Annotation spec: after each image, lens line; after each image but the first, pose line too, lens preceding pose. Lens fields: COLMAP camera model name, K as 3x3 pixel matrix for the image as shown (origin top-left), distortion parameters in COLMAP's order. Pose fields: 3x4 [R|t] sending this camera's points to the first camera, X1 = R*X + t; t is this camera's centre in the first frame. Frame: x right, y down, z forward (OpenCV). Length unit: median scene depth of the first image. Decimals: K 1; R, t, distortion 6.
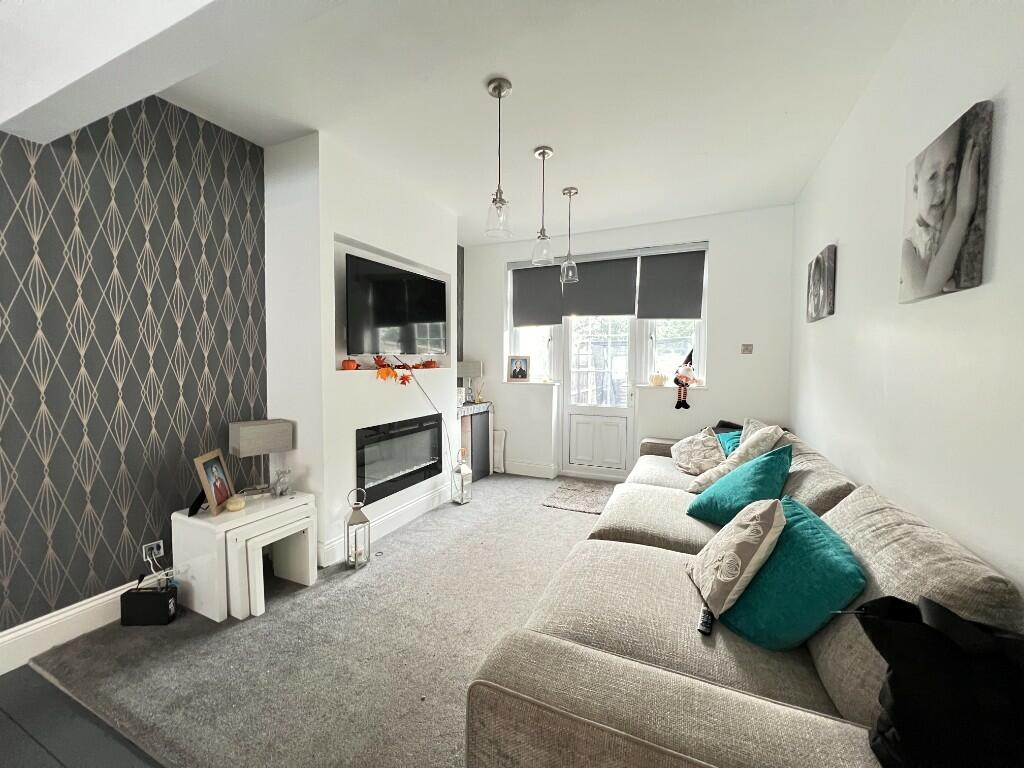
lens RADIAL K [[408.9, 0, 512.1], [0, 408.9, 382.0], [0, 0, 1]] dist [0.000800, -0.000201]
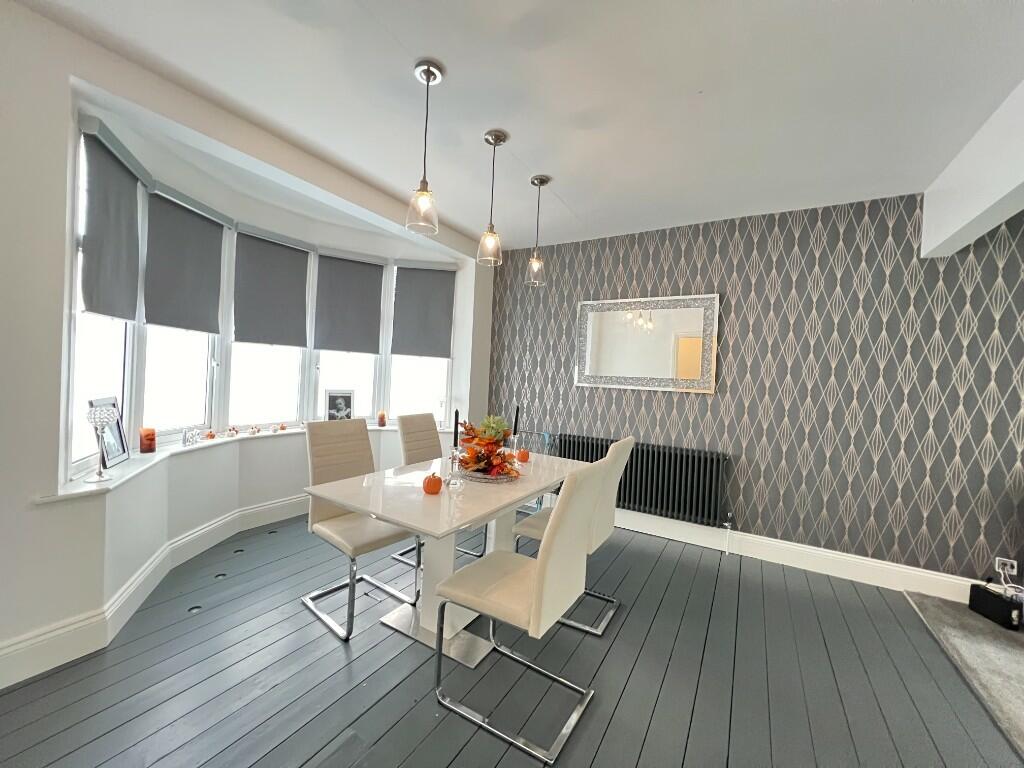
lens RADIAL K [[408.9, 0, 512.0], [0, 408.9, 382.0], [0, 0, 1]] dist [0.000800, -0.000201]
pose [[-0.106448, 0.003408, -0.994312, 0.493041], [-0.099476, 0.994941, 0.014060, 0.018557], [0.989330, 0.100407, -0.105571, -0.367042]]
